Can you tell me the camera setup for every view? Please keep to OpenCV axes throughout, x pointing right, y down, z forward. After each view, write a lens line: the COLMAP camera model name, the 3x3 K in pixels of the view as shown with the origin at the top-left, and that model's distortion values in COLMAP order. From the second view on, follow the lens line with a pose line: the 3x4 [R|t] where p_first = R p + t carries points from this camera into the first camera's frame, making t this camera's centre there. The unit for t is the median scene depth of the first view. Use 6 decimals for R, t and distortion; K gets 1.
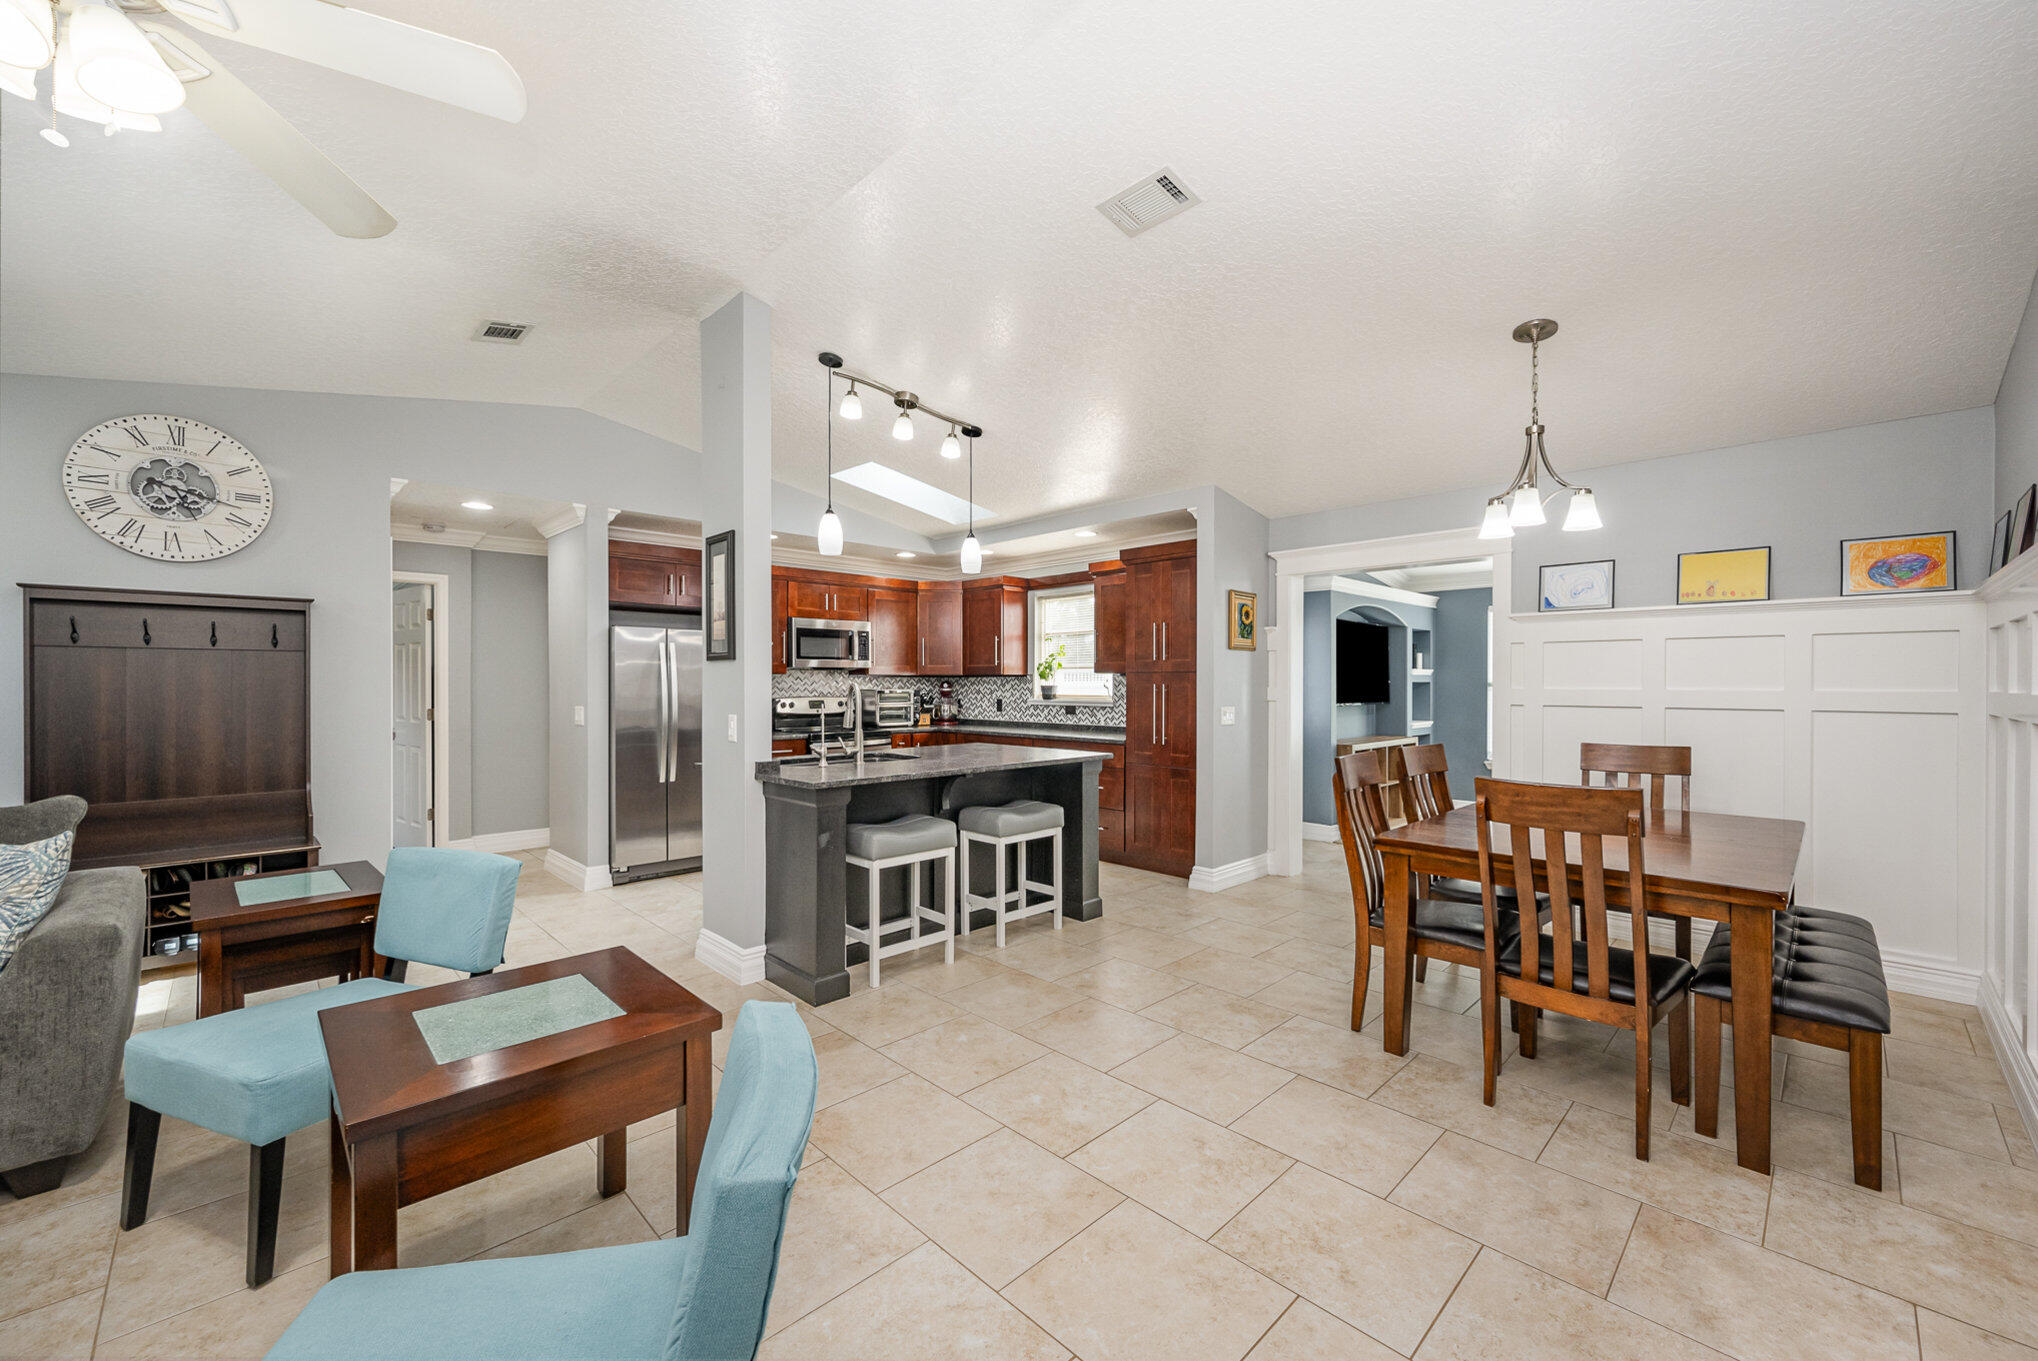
lens RADIAL K [[811.2, 0, 1016.7], [0, 811.2, 681.9], [0, 0, 1]] dist [0.000224, 0.000689]
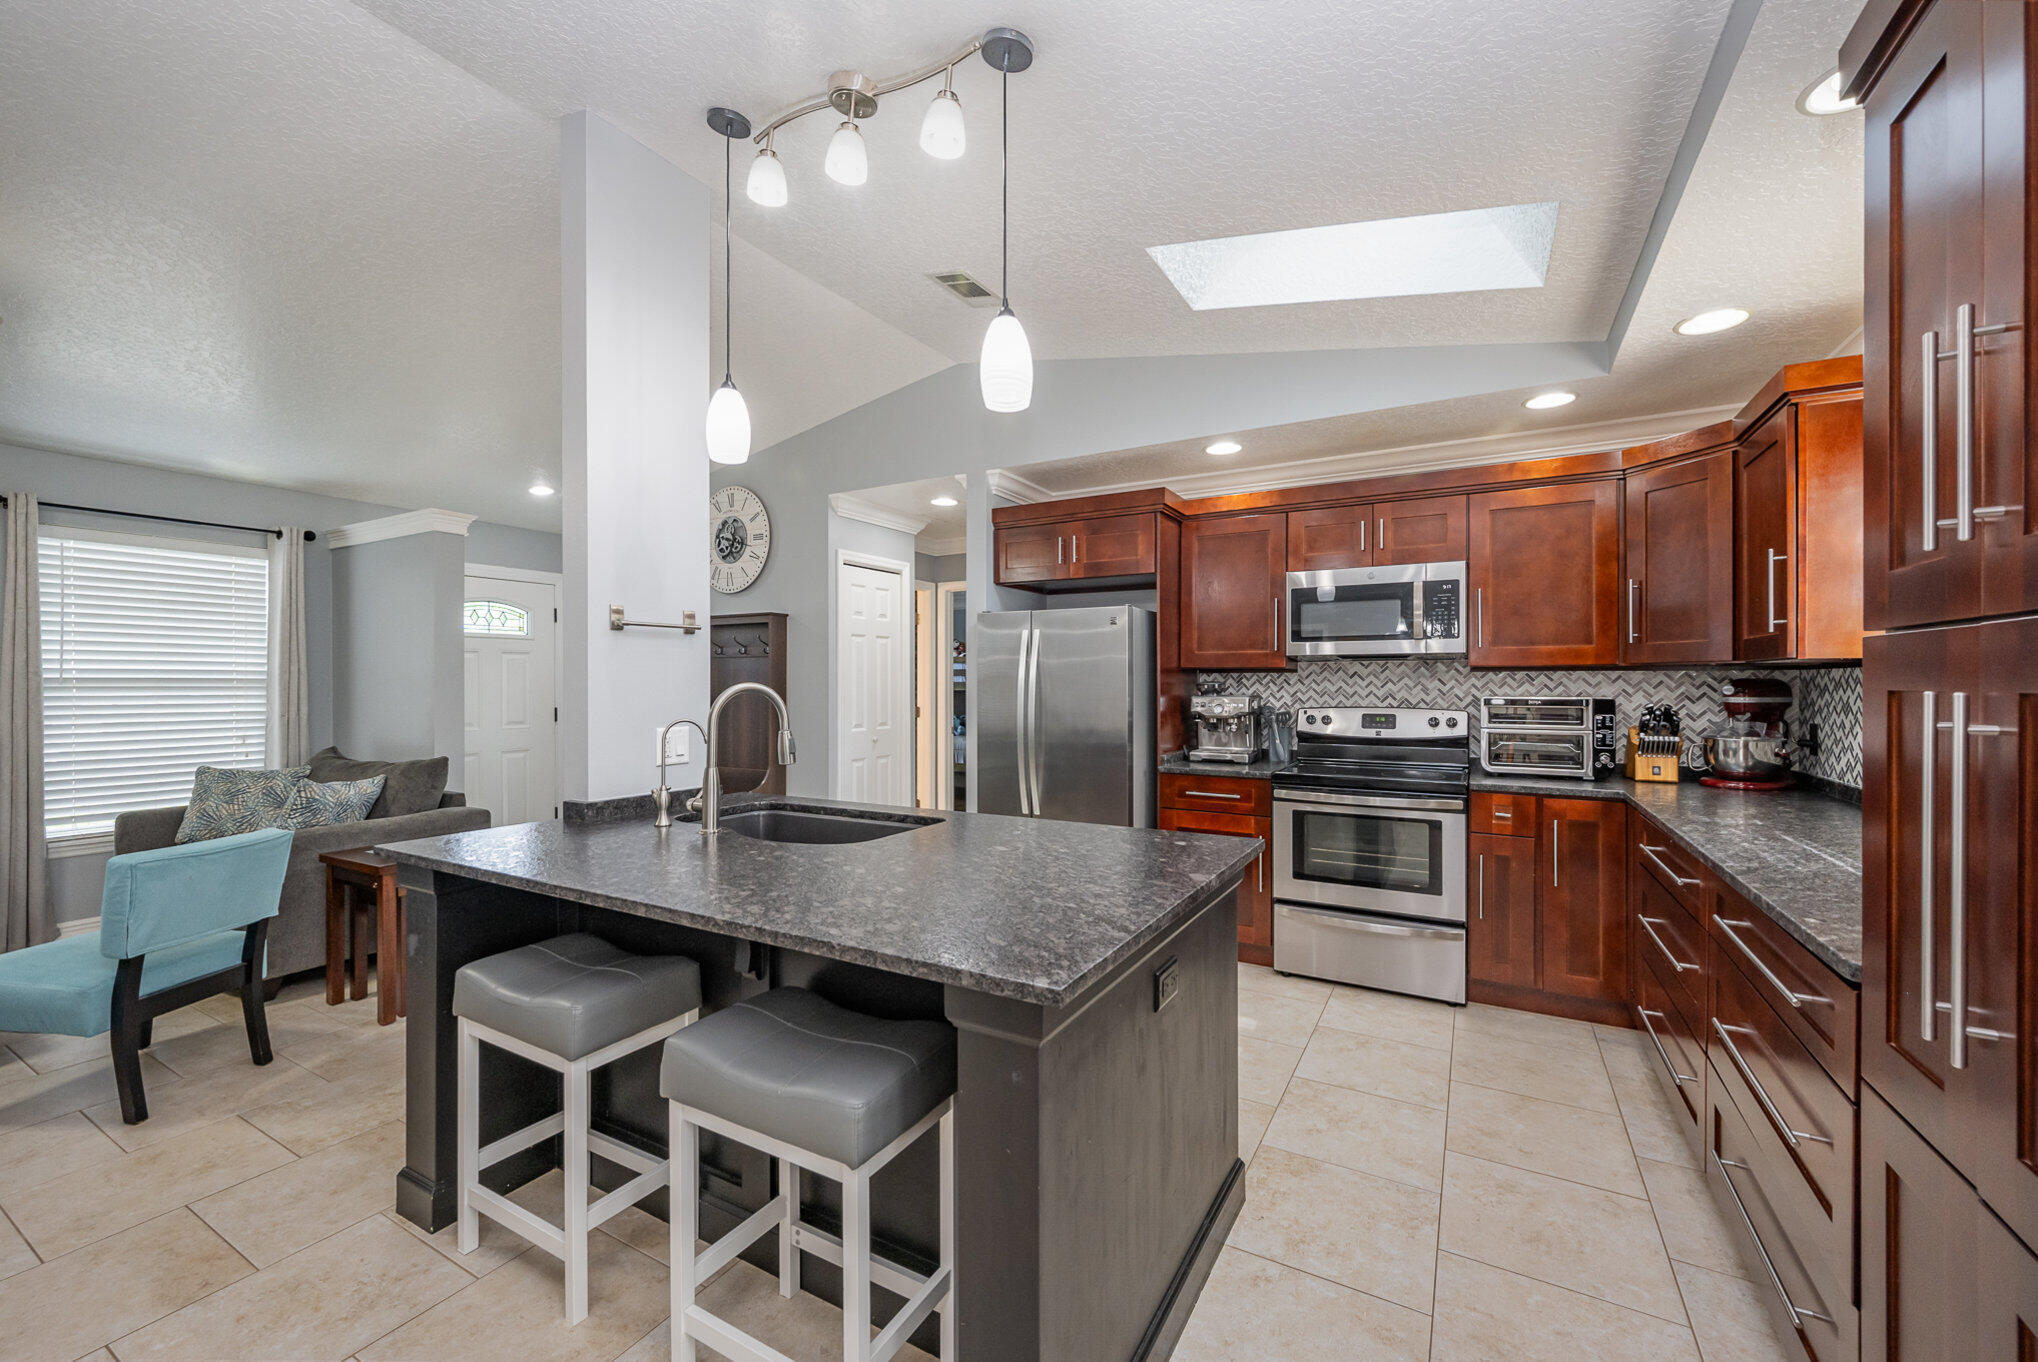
lens RADIAL K [[811.2, 0, 1013.8], [0, 811.2, 683.1], [0, 0, 1]] dist [0.000224, 0.000689]
pose [[0.276779, 0.001944, -0.960932, 0.233861], [0.001593, 0.999996, 0.002482, -0.000439], [0.960932, -0.002218, 0.276775, 0.635031]]
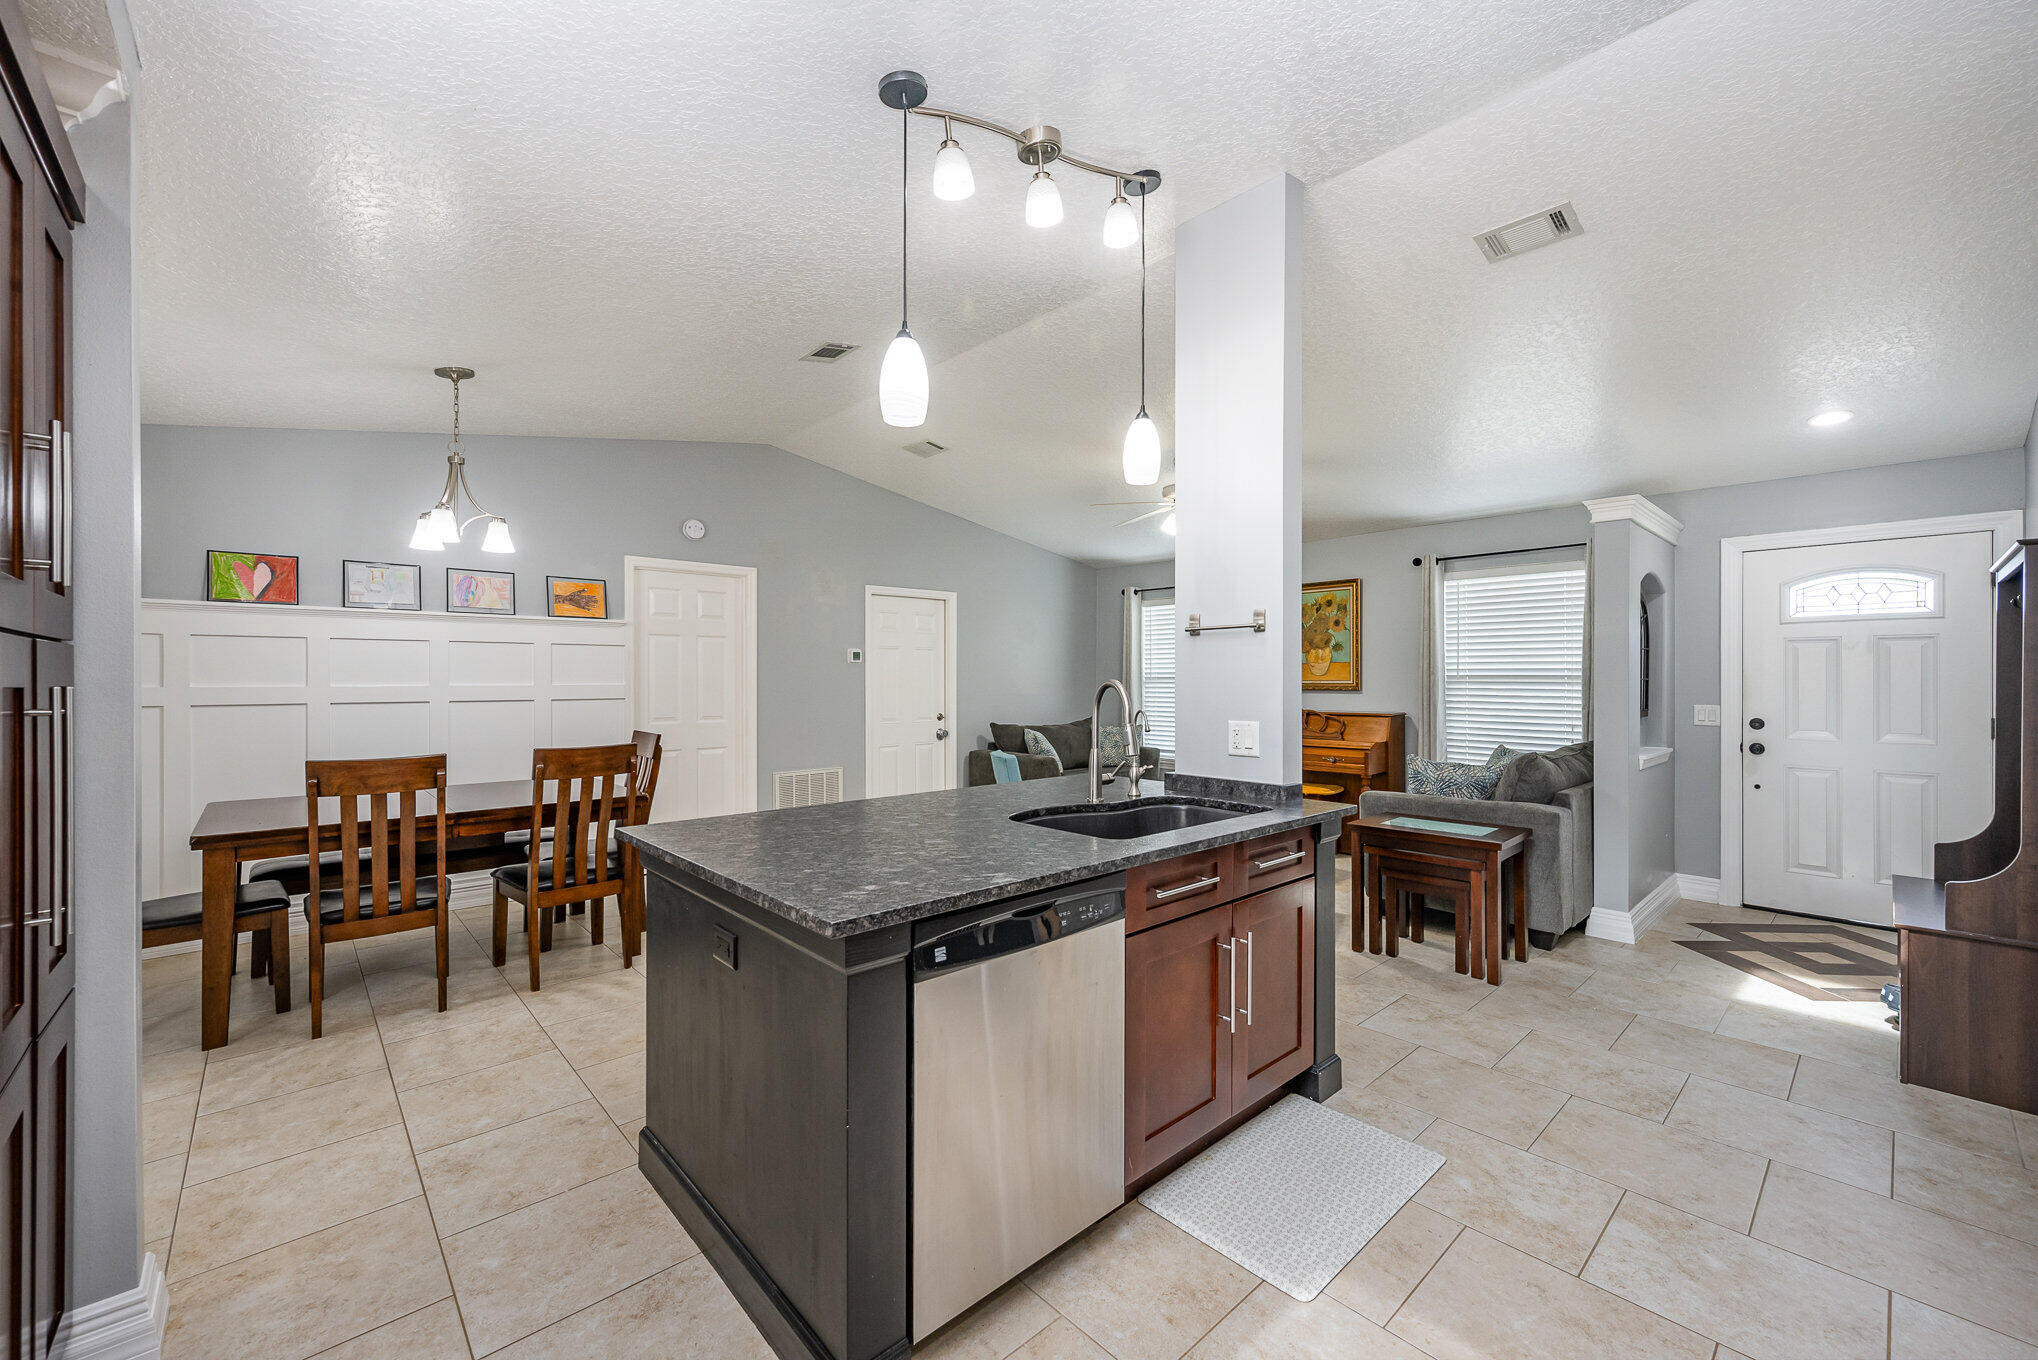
lens RADIAL K [[811.2, 0, 1013.9], [0, 811.2, 682.0], [0, 0, 1]] dist [0.000224, 0.000689]
pose [[-0.999627, -0.000695, 0.027287, -0.084140], [-0.000569, 0.999989, 0.004629, -0.000247], [-0.027290, 0.004612, -0.999617, 1.007330]]
